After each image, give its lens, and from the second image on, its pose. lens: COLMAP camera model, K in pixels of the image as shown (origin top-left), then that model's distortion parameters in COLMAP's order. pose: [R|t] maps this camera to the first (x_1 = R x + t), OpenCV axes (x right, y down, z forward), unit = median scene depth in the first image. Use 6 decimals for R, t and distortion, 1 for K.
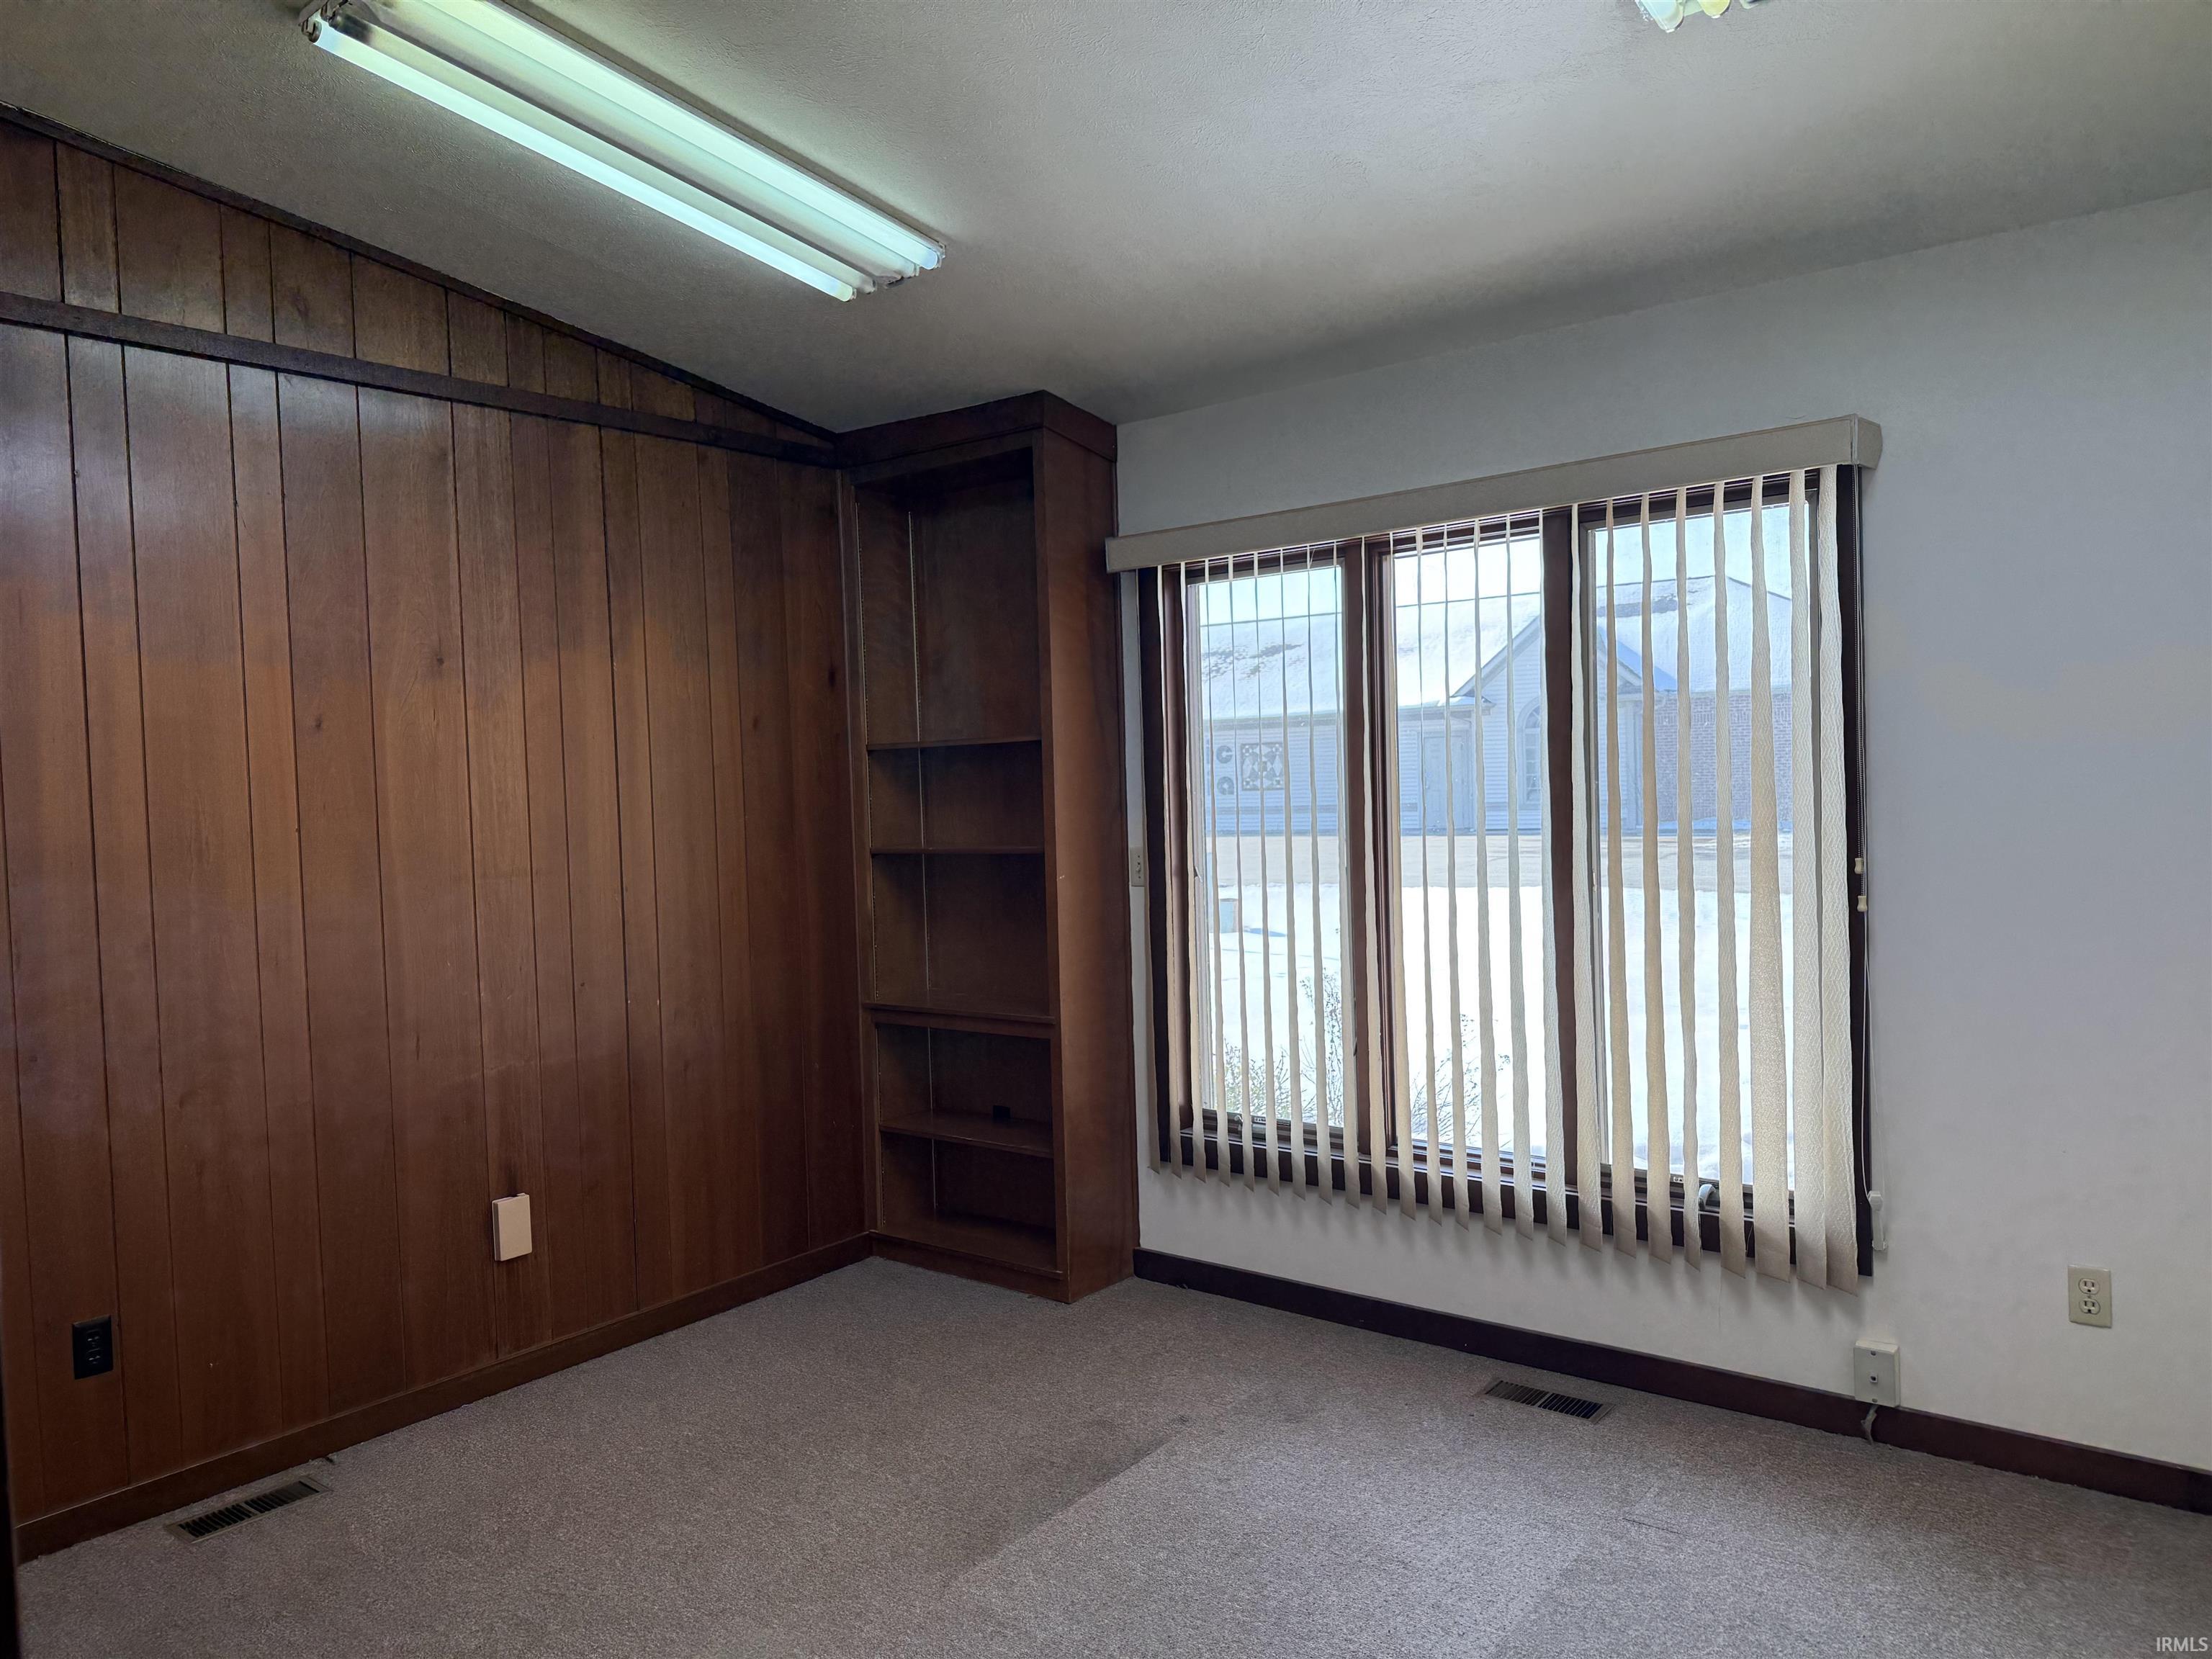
lens RADIAL K [[1577.9, 0, 1106.0], [0, 1577.9, 829.5], [0, 0, 1]] dist [0.005537, 0.002248]
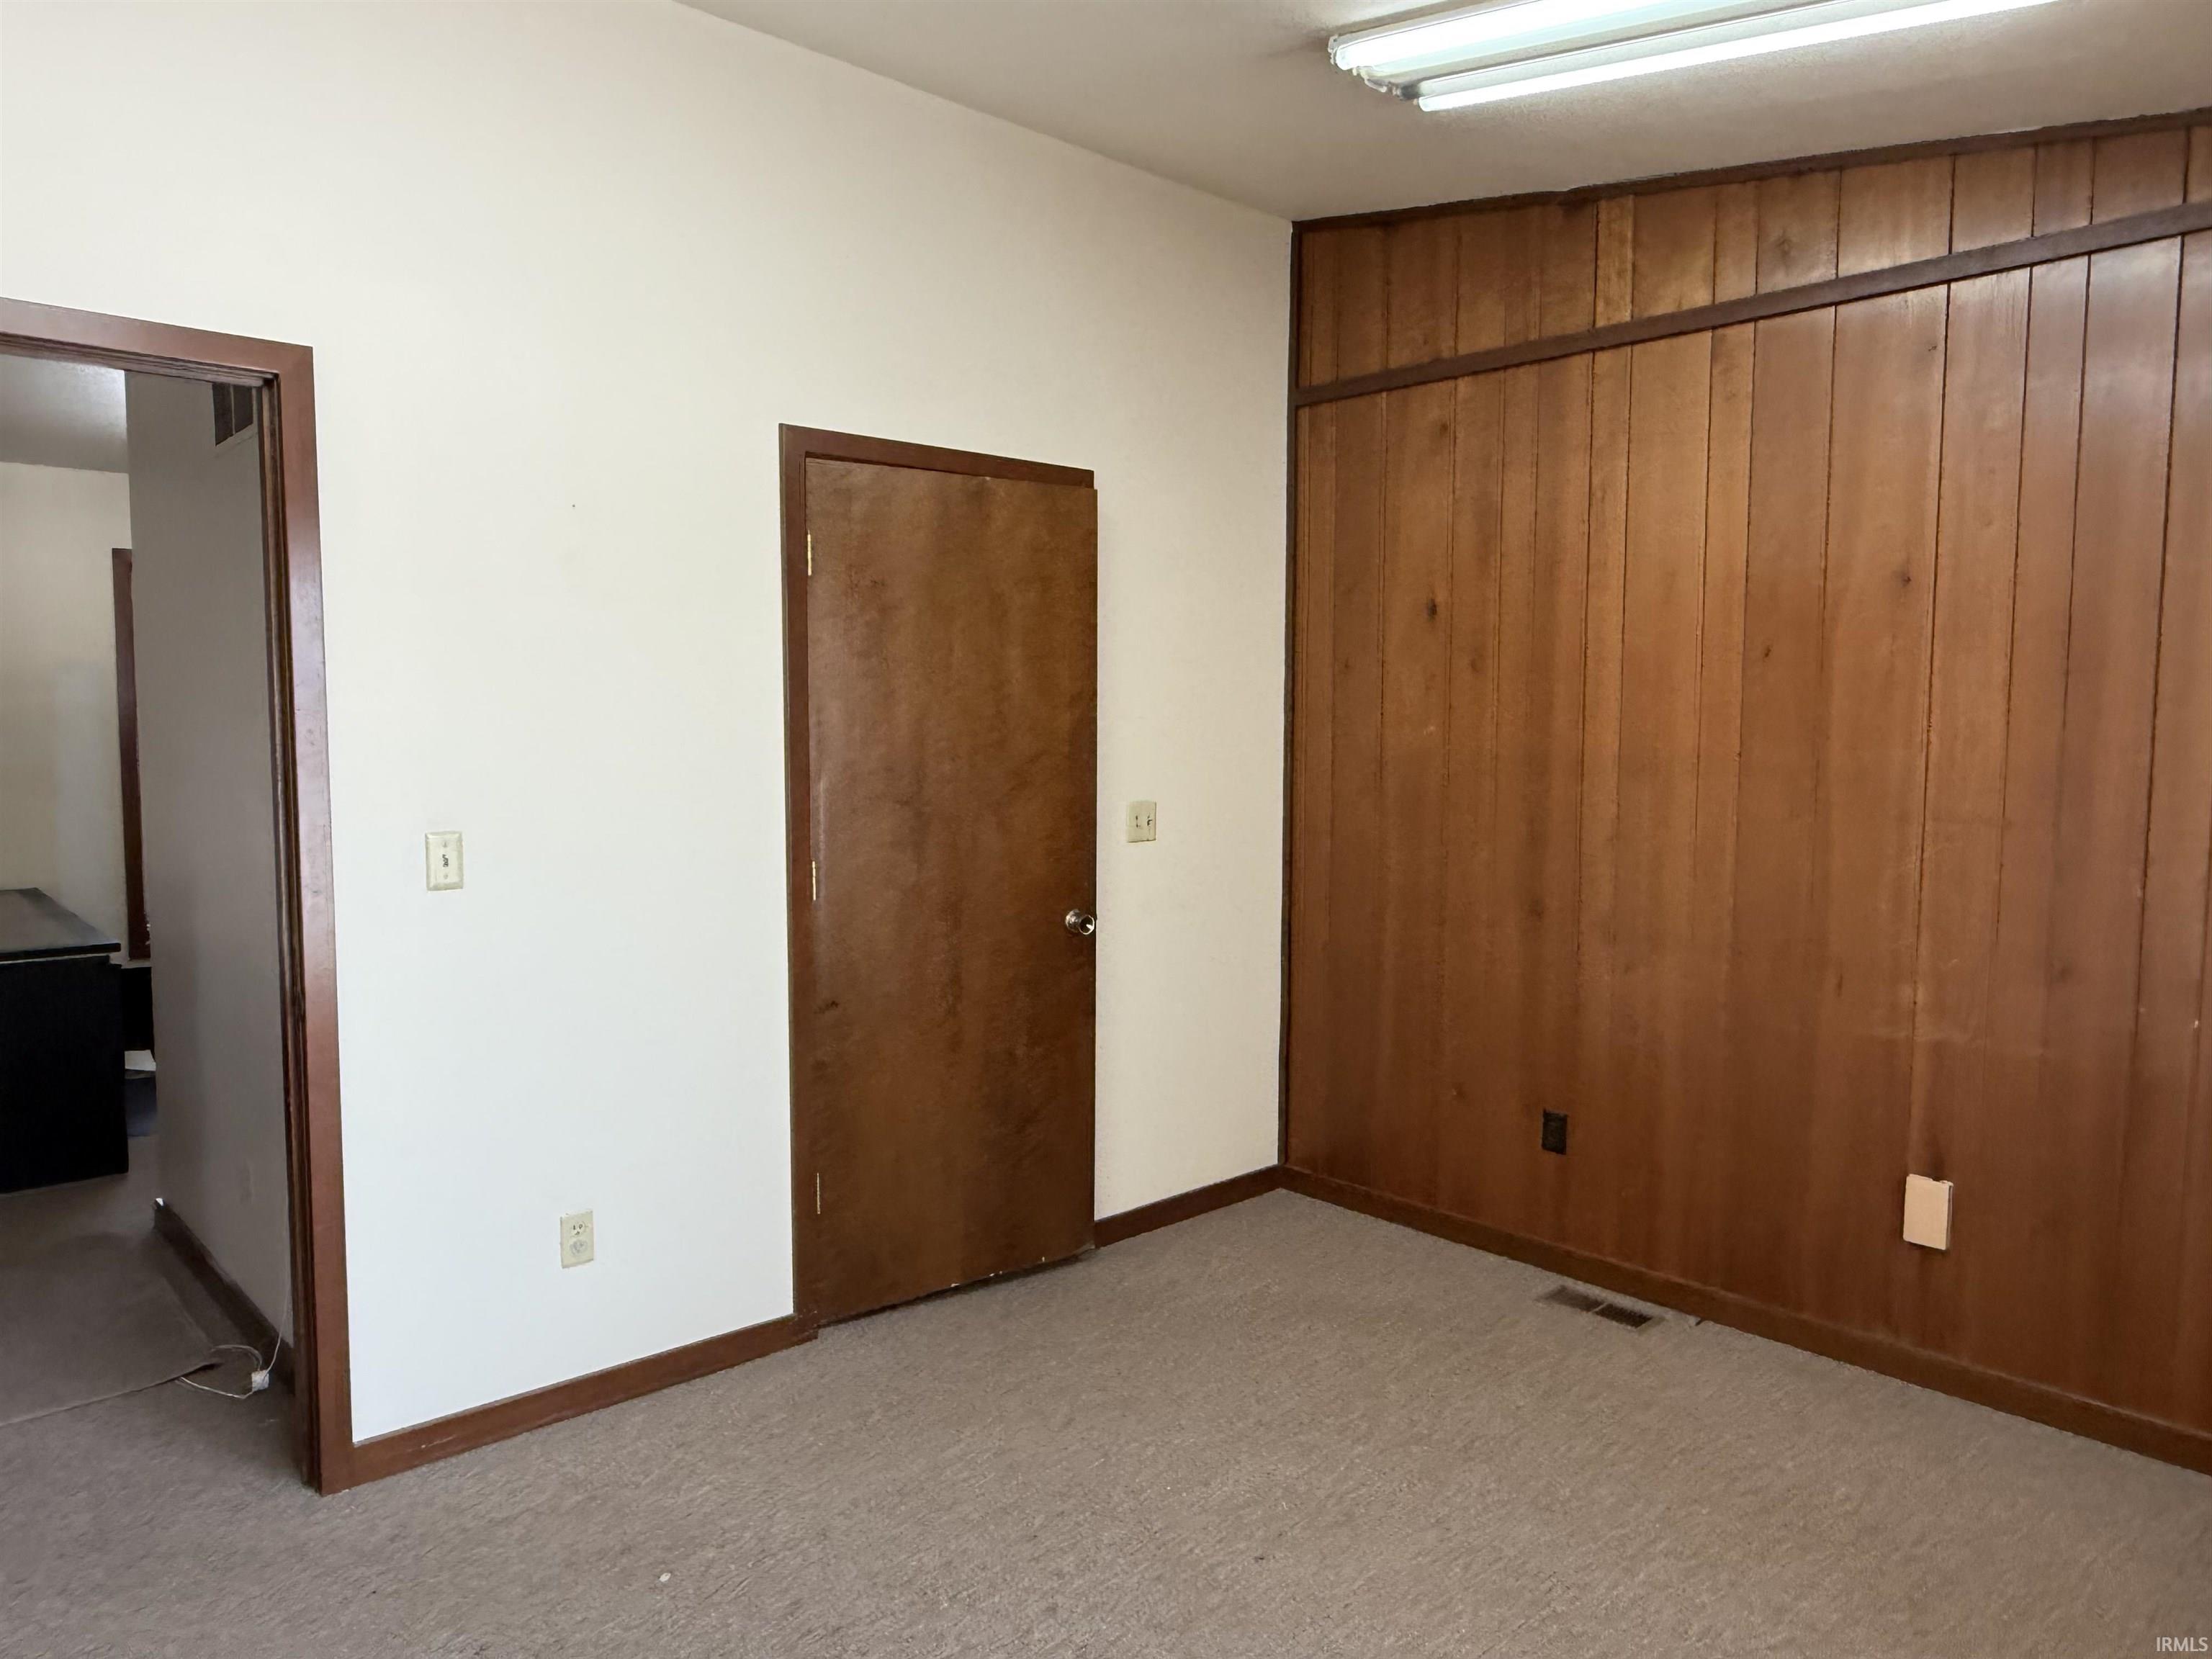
lens RADIAL K [[1443.1, 0, 1106.0], [0, 1443.1, 829.5], [0, 0, 1]] dist [0.001139, 0.001037]
pose [[-0.140607, 0.106117, -0.984362, 0.499665], [-0.042422, 0.992681, 0.113073, -0.038107], [0.989156, 0.057658, -0.135076, 0.675904]]
